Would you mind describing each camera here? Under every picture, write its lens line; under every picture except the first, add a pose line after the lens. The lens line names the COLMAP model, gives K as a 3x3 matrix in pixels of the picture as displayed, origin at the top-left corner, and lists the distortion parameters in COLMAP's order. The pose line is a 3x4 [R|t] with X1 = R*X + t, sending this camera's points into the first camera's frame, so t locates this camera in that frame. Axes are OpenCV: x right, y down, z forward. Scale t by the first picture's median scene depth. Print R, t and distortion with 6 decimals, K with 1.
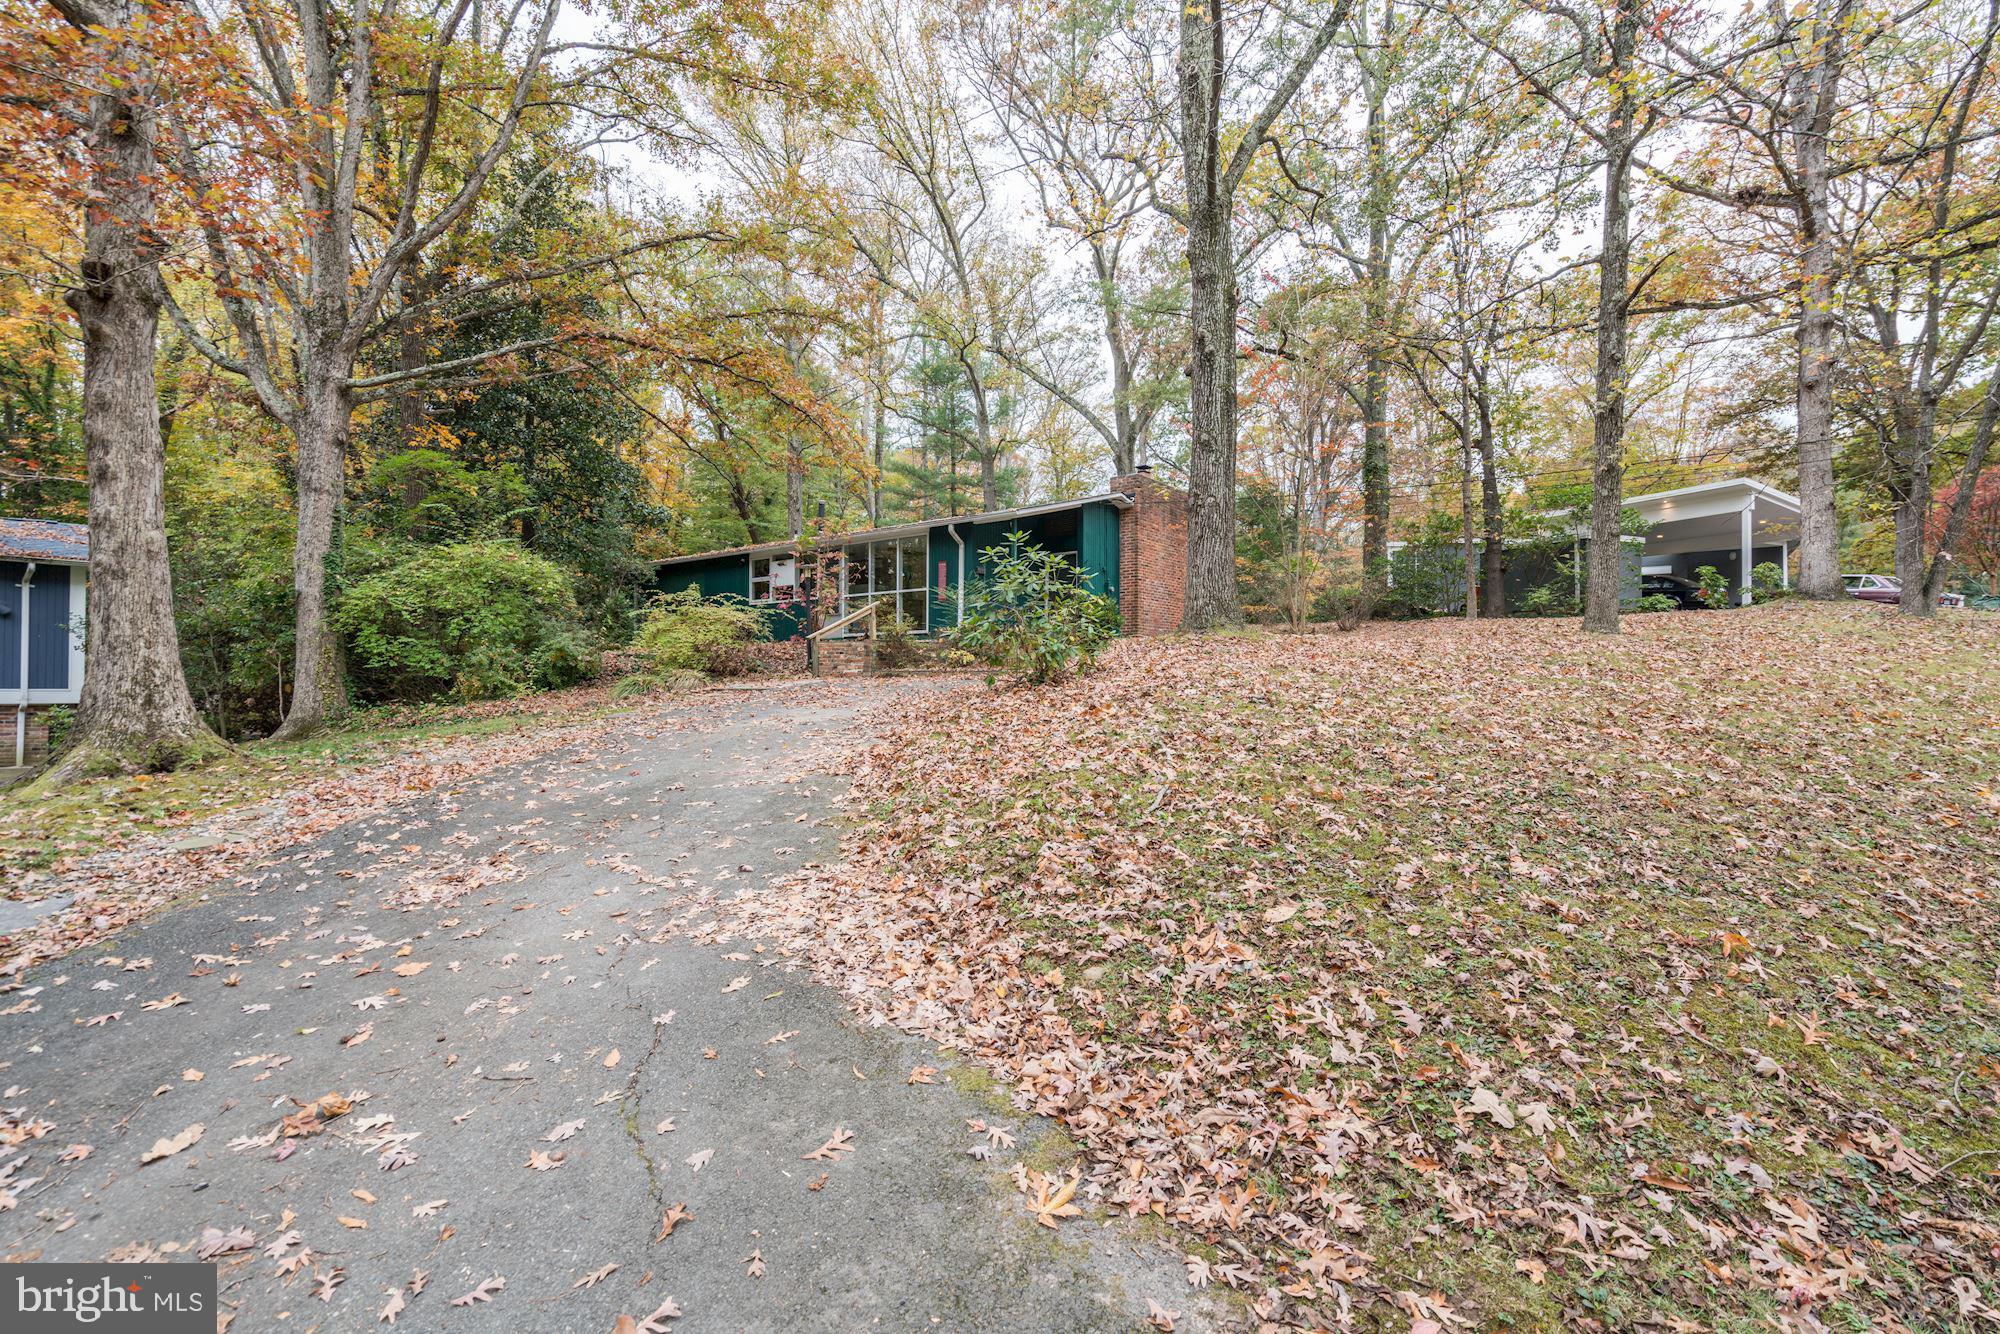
lens RADIAL K [[903.7, 0, 996.5], [0, 903.7, 680.2], [0, 0, 1]] dist [-0.004321, 0.000964]
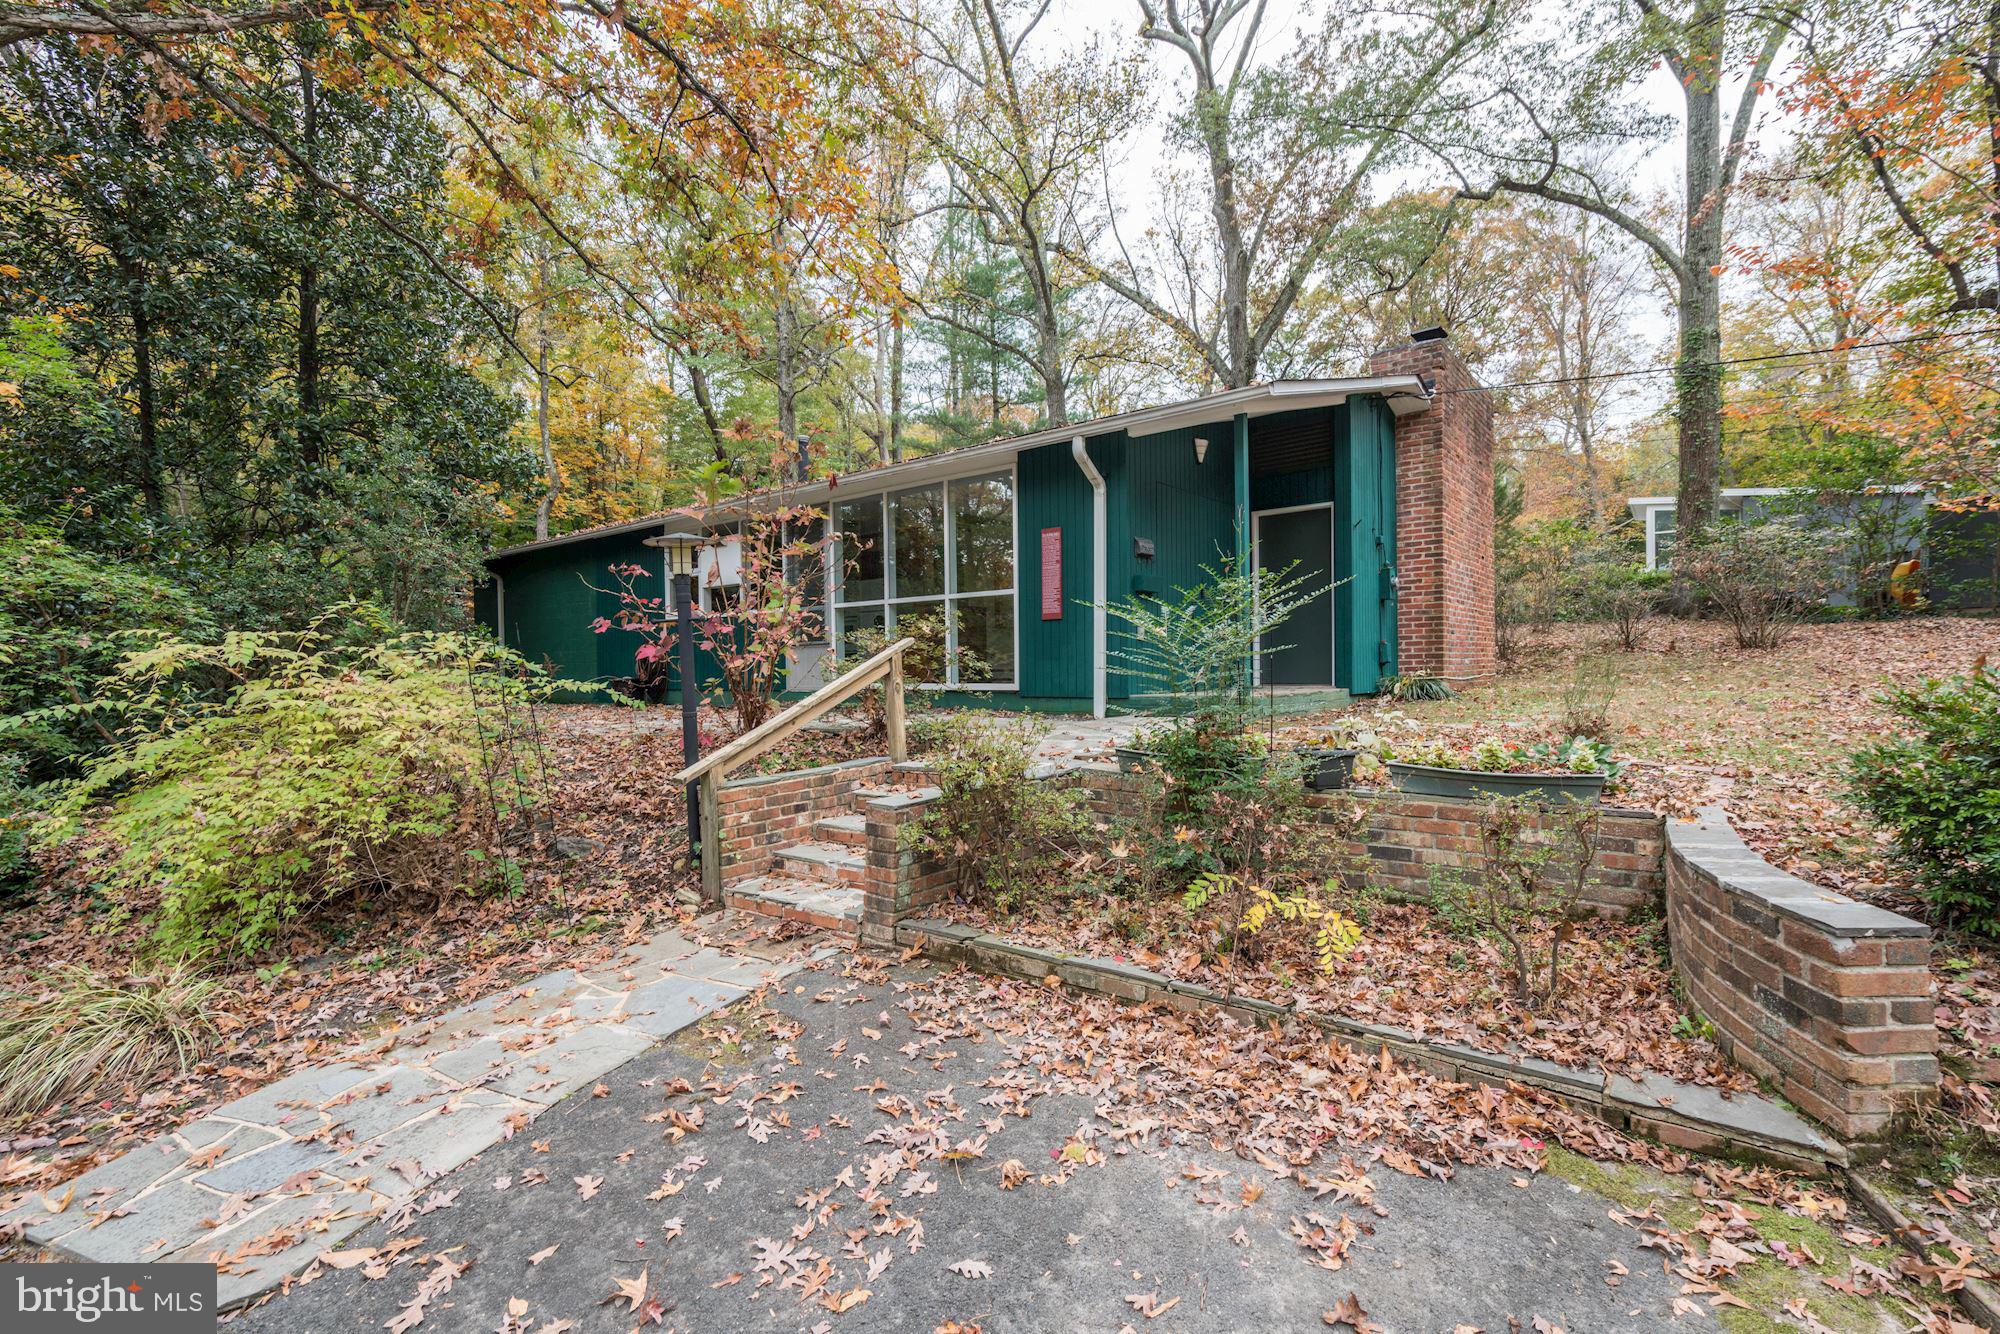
lens RADIAL K [[901.9, 0, 995.4], [0, 901.9, 684.2], [0, 0, 1]] dist [-0.003882, 0.001507]
pose [[0.999650, -0.014623, -0.022053, -0.070246], [0.015090, 0.999662, 0.021153, -0.058145], [0.021736, -0.021478, 0.999533, 0.500715]]
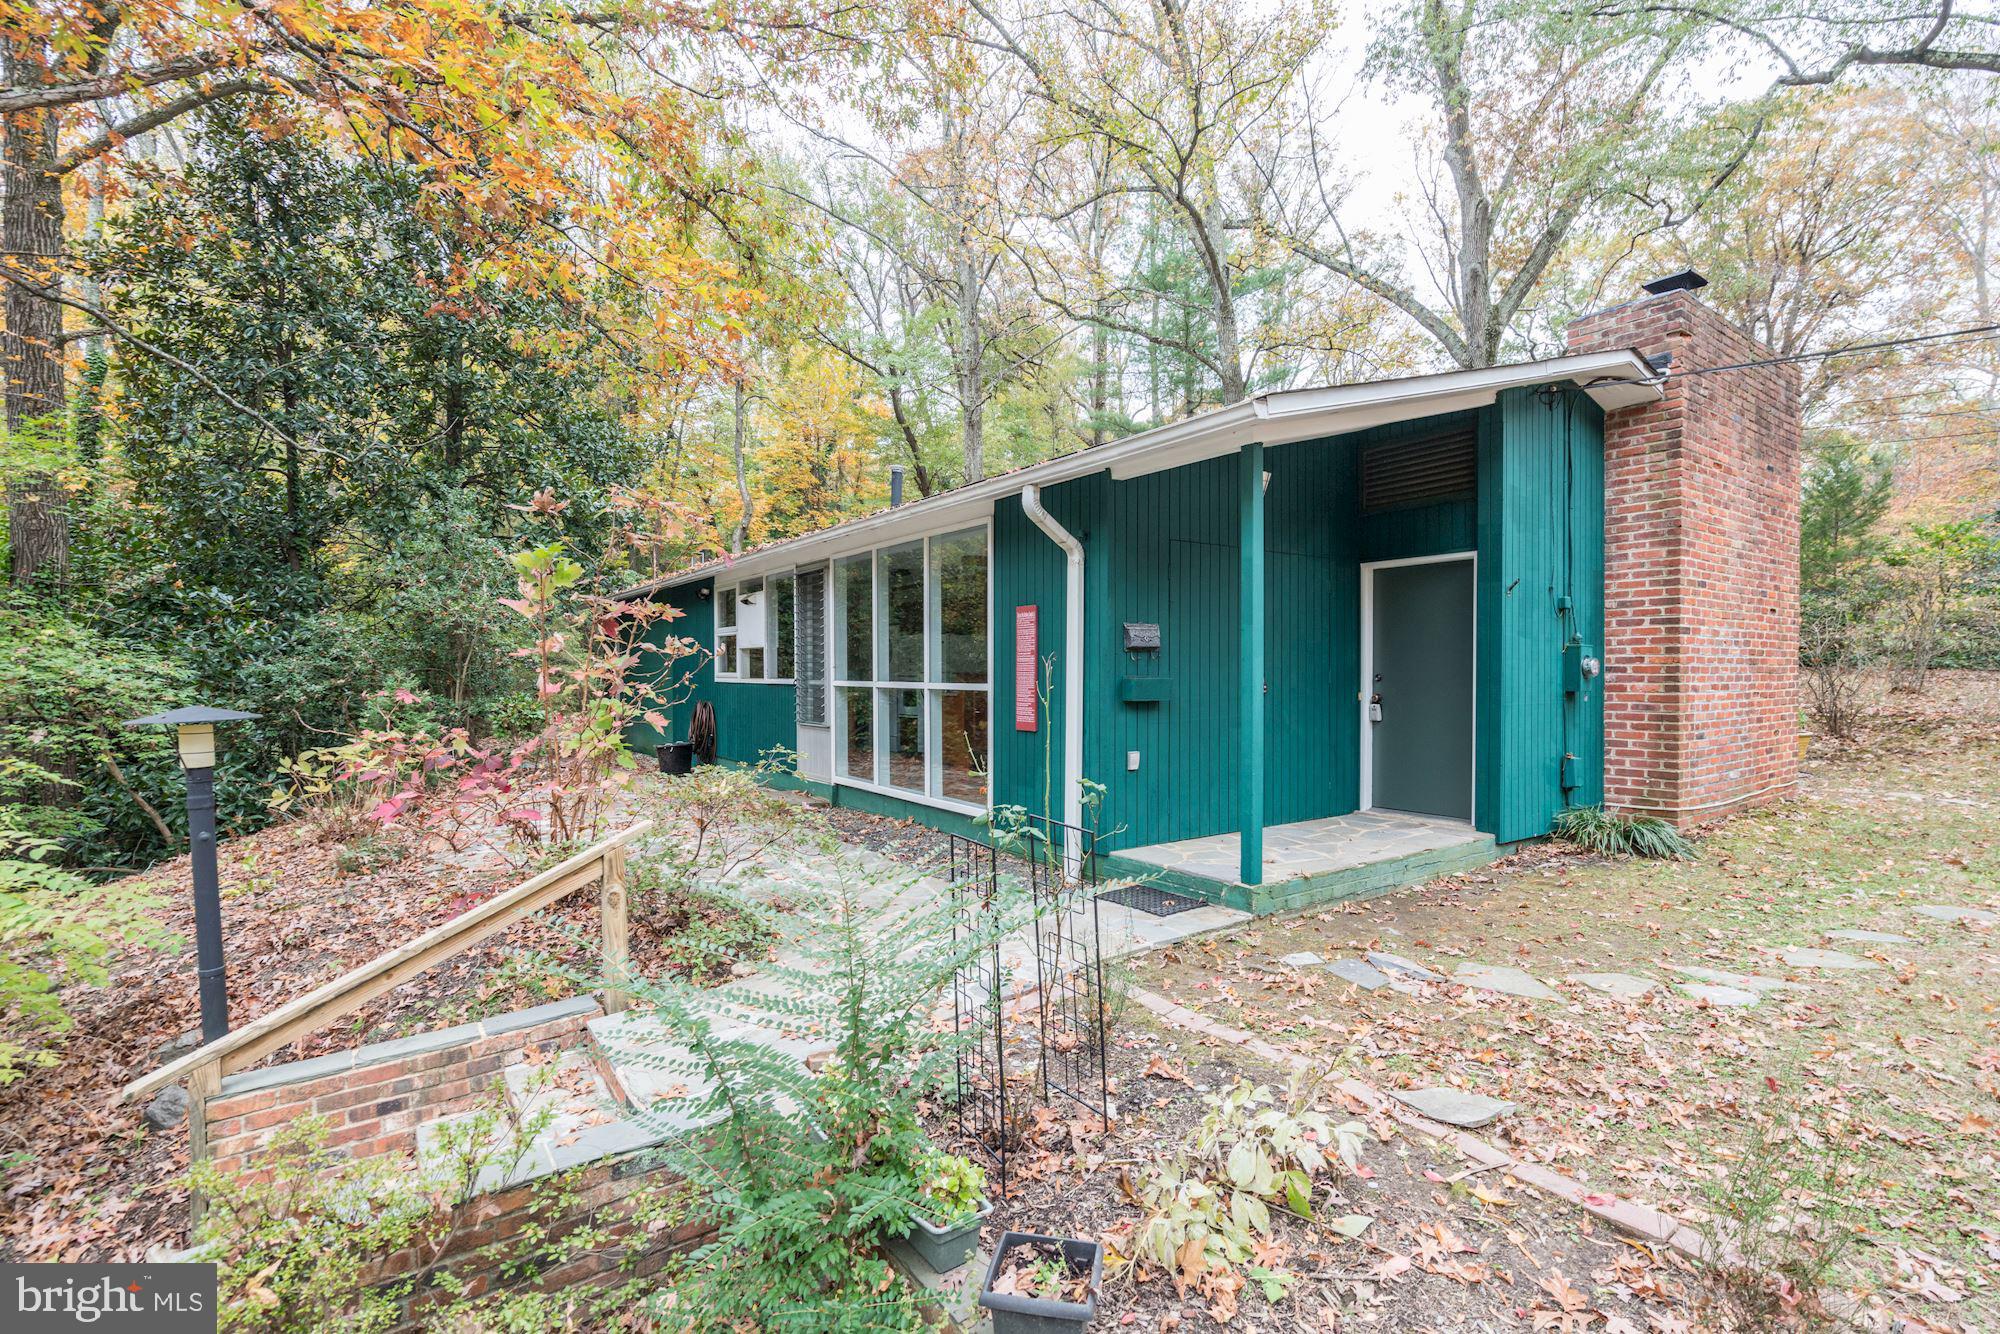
lens RADIAL K [[901.9, 0, 995.4], [0, 901.9, 684.2], [0, 0, 1]] dist [-0.003882, 0.001507]
pose [[0.956859, 0.000496, -0.290553, 0.020547], [0.005185, 0.999810, 0.018783, -0.098040], [0.290507, -0.019479, 0.956675, 0.617226]]
